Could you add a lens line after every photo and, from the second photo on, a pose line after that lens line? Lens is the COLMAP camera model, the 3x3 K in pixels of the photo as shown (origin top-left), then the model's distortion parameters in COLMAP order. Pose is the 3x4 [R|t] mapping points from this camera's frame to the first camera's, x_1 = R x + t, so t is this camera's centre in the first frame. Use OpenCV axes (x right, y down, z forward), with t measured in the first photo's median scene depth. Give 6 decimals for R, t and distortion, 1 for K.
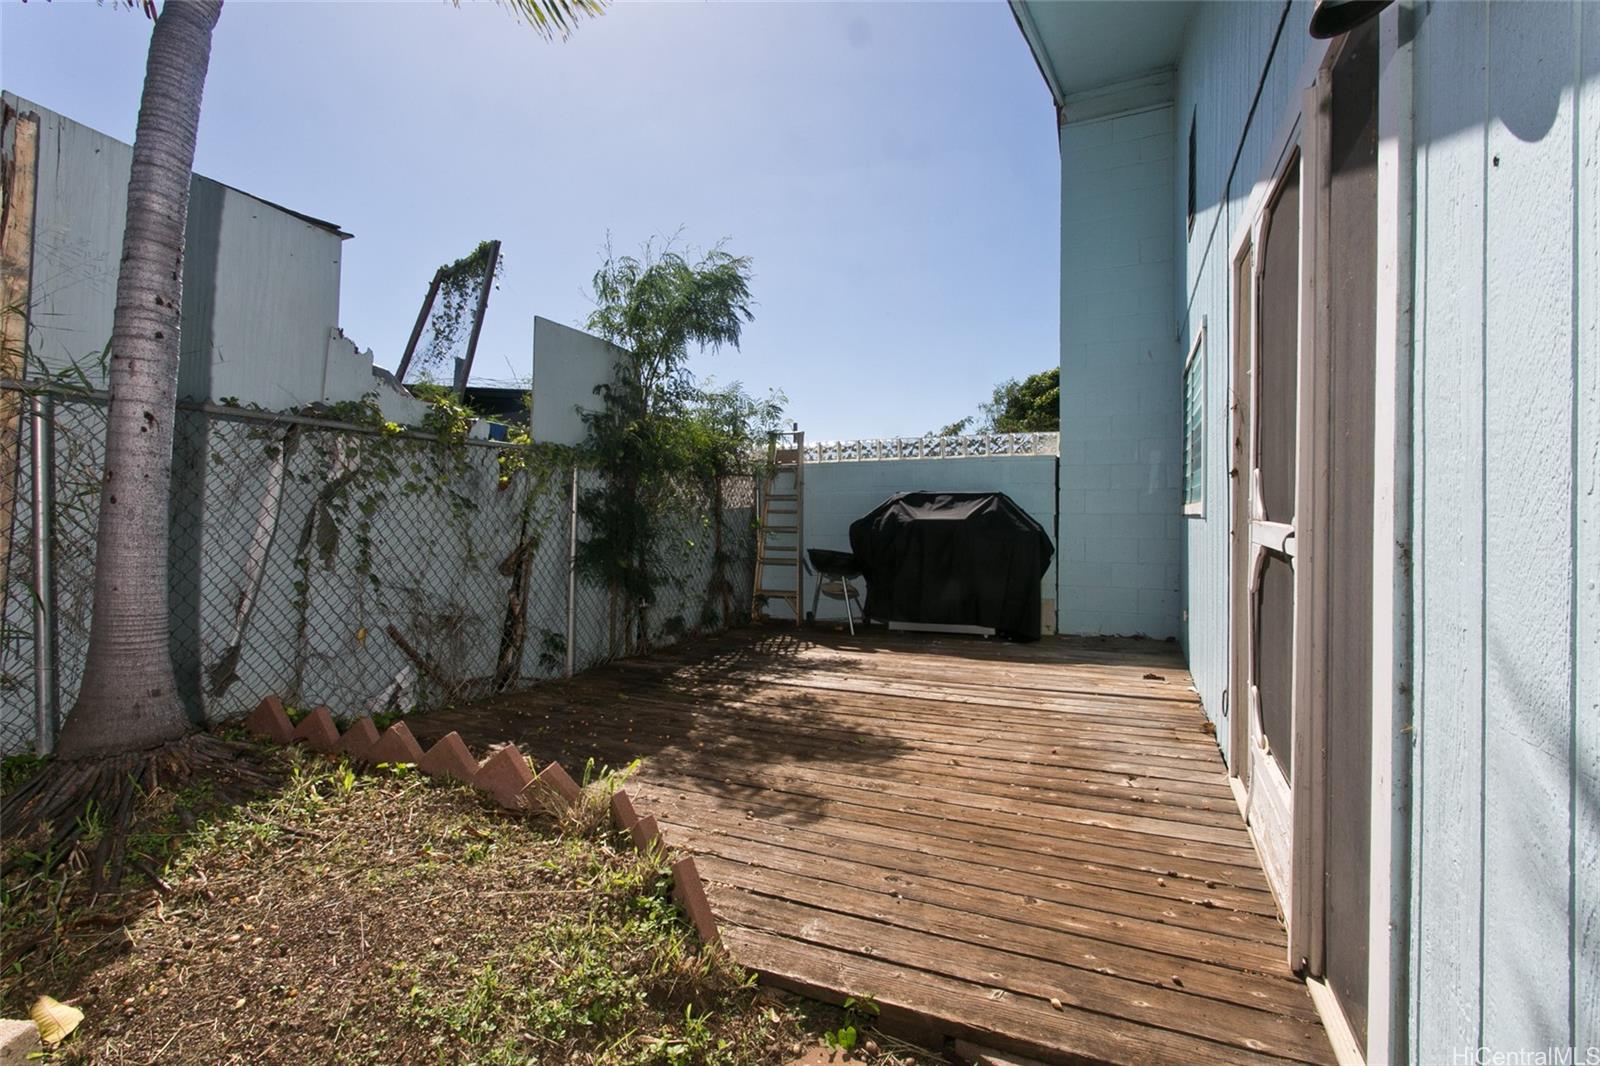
lens RADIAL K [[747.4, 0, 798.3], [0, 747.4, 522.8], [0, 0, 1]] dist [-0.000203, 0.000027]
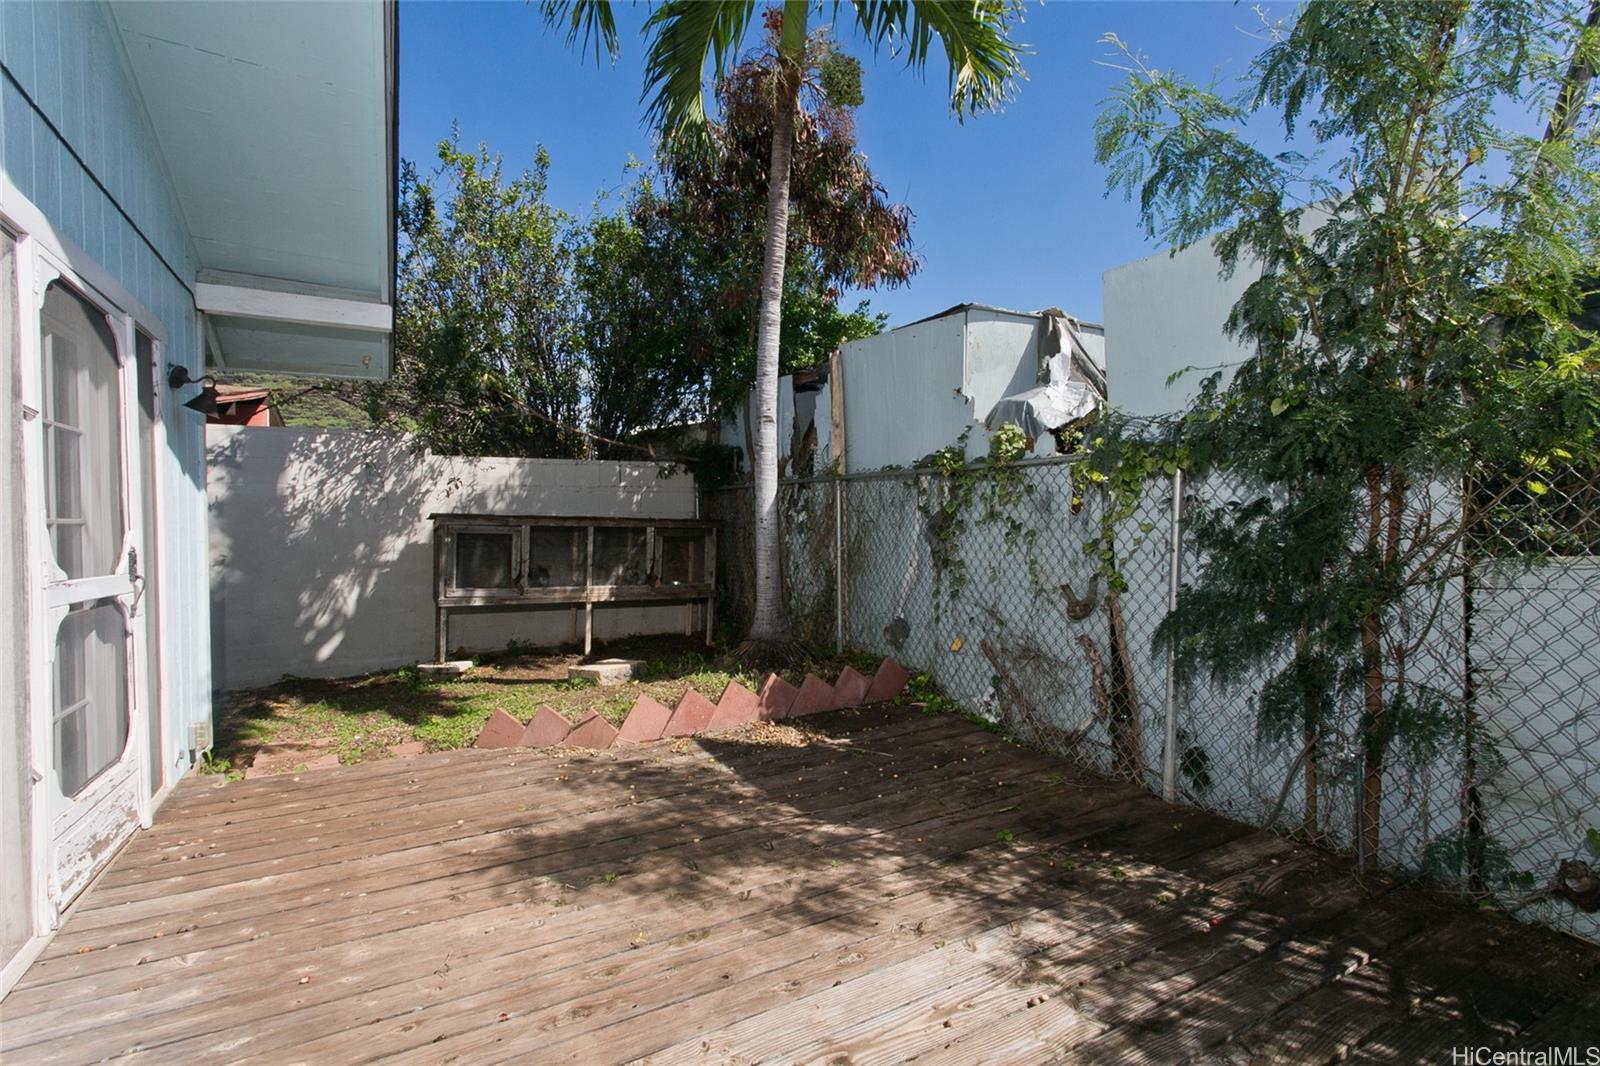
lens RADIAL K [[747.4, 0, 798.3], [0, 747.4, 522.8], [0, 0, 1]] dist [-0.000203, 0.000027]
pose [[-0.601298, 0.018320, -0.798814, 0.442742], [0.008541, 0.999827, 0.016501, -0.050332], [0.798979, 0.003099, -0.601351, 1.275610]]
